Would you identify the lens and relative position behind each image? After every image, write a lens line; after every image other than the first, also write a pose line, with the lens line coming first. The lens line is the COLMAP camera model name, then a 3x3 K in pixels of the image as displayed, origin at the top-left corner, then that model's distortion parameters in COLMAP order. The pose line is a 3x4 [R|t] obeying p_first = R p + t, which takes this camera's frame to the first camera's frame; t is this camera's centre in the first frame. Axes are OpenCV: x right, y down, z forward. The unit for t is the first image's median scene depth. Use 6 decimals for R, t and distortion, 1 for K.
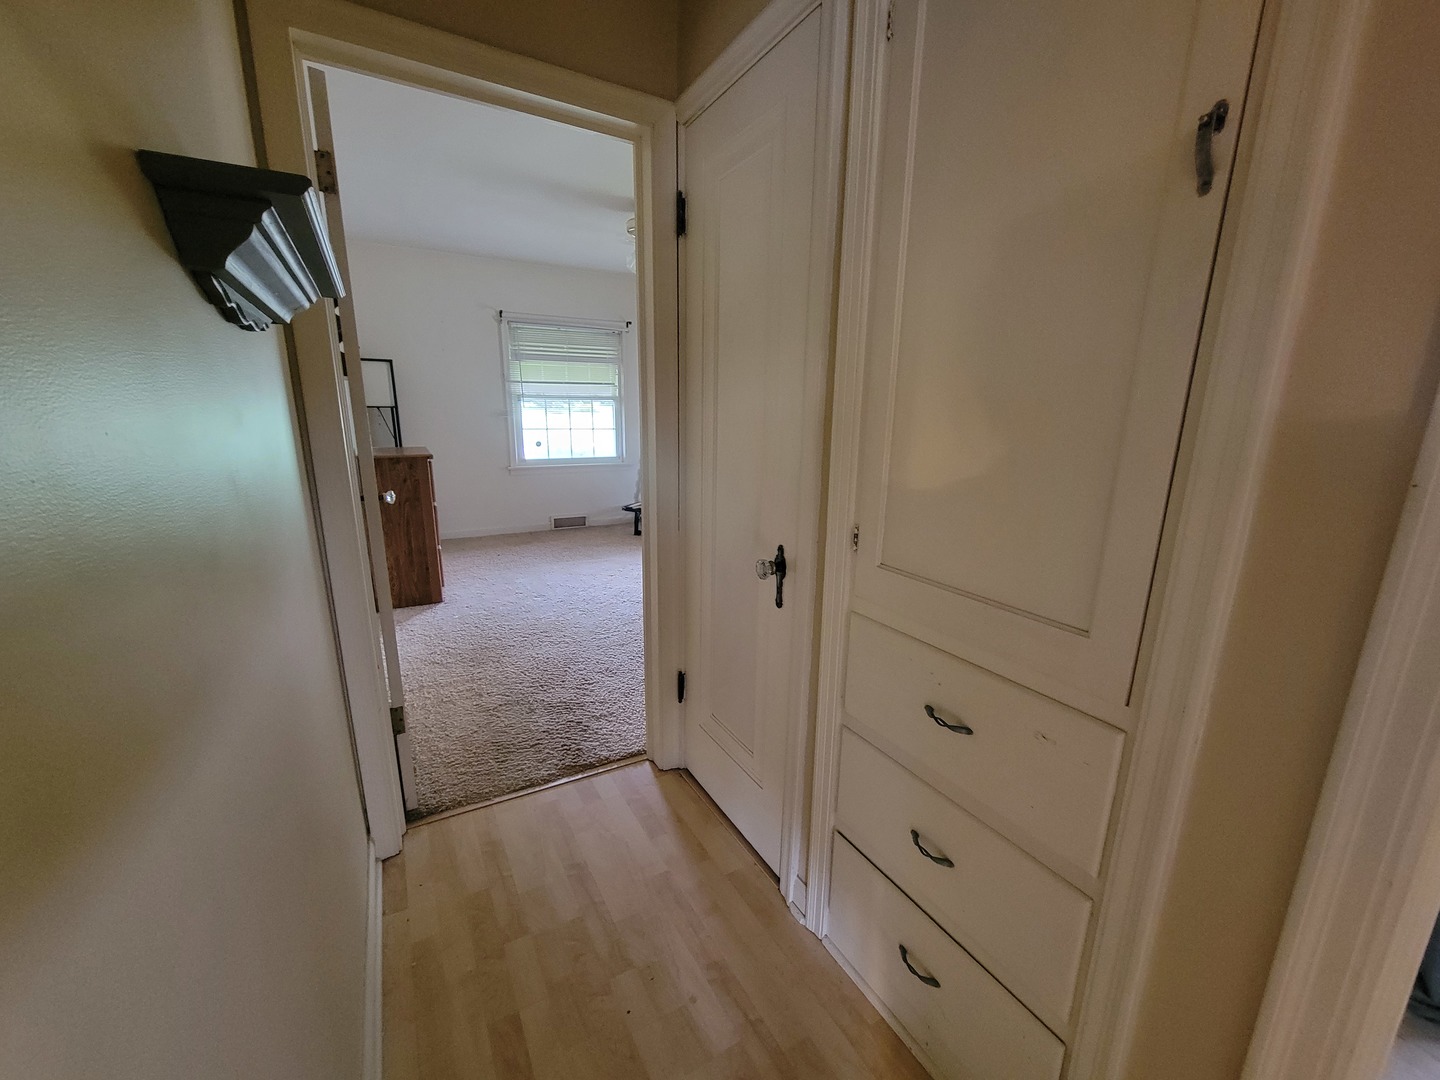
lens RADIAL K [[585.0, 0, 730.9], [0, 585.0, 547.2], [0, 0, 1]] dist [-0.001843, 0.000276]
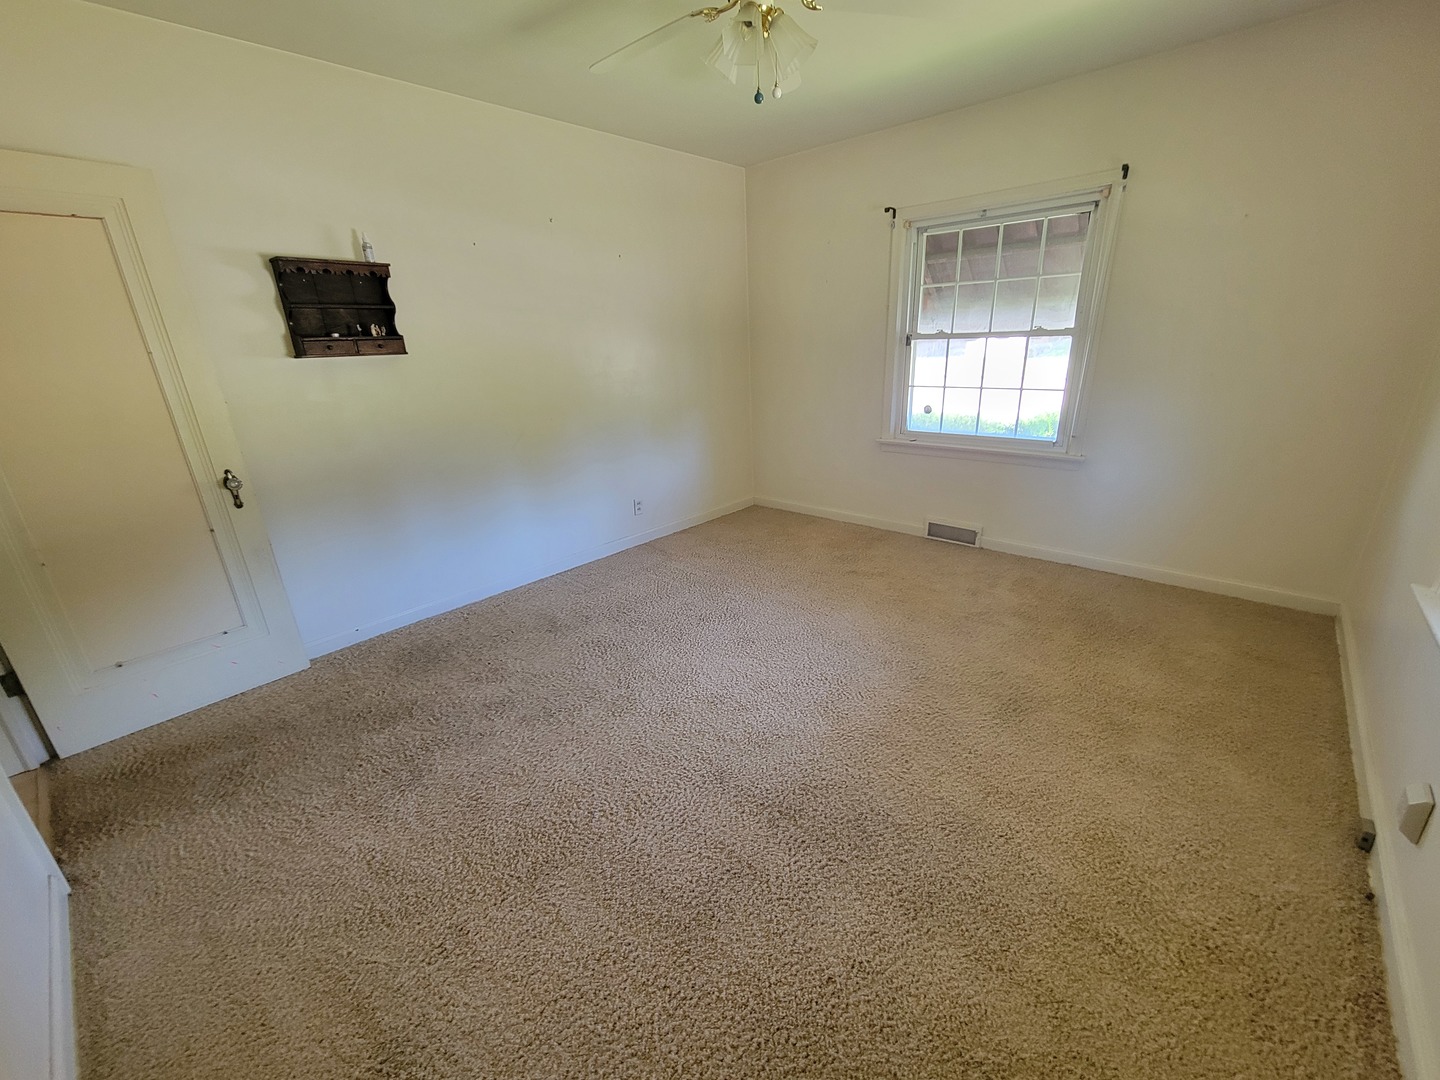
lens RADIAL K [[585.0, 0, 725.4], [0, 585.0, 544.8], [0, 0, 1]] dist [-0.001843, 0.000276]
pose [[0.305565, 0.291914, -0.906320, 0.247085], [-0.186112, 0.951797, 0.243814, -0.146820], [0.933805, 0.094176, 0.345165, 0.559815]]
